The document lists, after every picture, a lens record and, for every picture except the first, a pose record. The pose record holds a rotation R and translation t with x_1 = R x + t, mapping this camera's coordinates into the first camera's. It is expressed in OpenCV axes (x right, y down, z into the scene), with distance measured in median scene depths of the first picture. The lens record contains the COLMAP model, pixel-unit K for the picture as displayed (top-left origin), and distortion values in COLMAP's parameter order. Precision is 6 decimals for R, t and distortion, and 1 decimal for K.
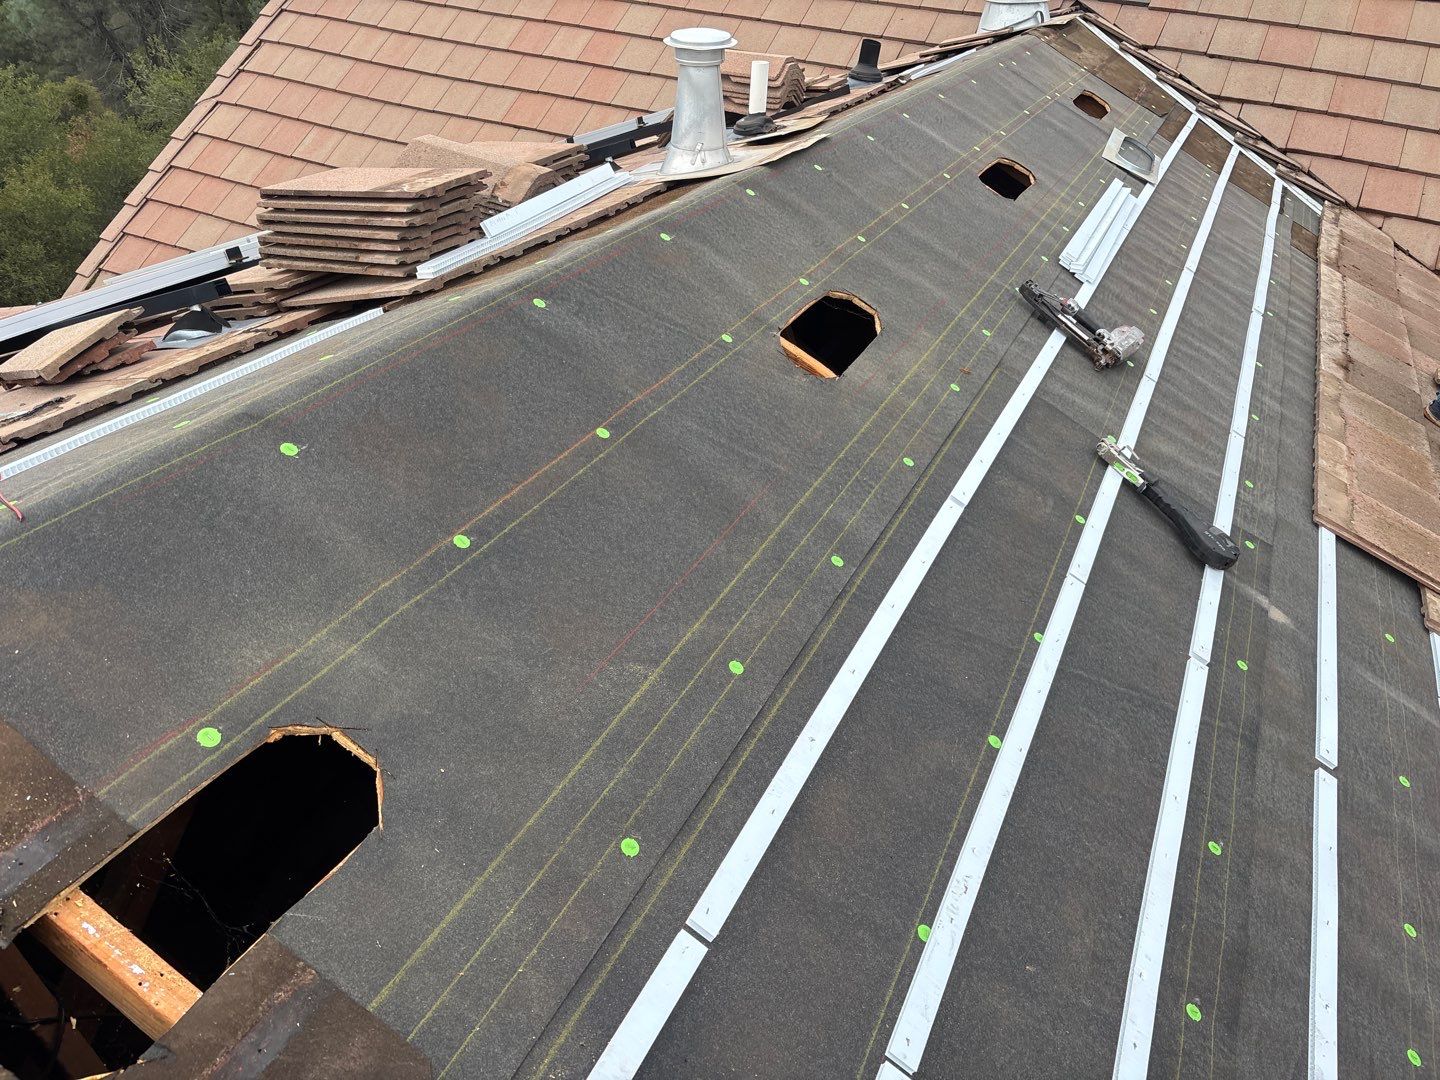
lens RADIAL K [[1026.2, 0, 745.8], [0, 1026.2, 559.7], [0, 0, 1]] dist [0.036610, -0.036861]
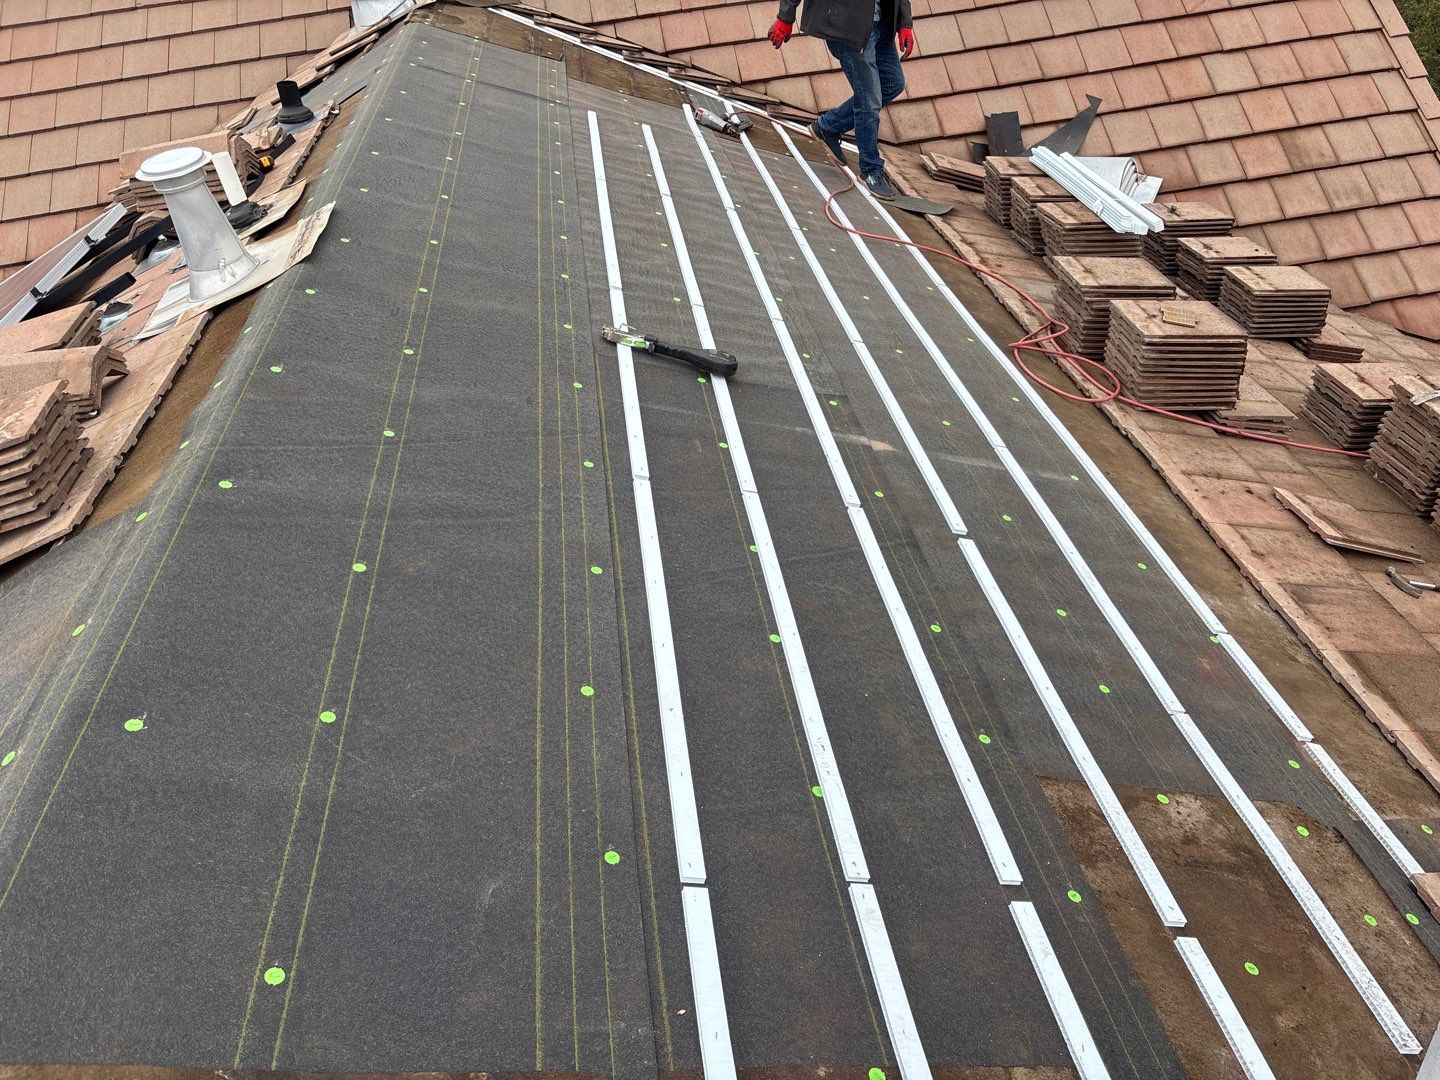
lens RADIAL K [[1029.6, 0, 720.0], [0, 1029.6, 540.0], [0, 0, 1]] dist [0.029054, -0.036600]
pose [[0.823230, -0.456853, 0.337013, -0.119714], [0.442551, 0.888256, 0.123087, -0.076154], [-0.355587, 0.047816, 0.933419, -0.111837]]
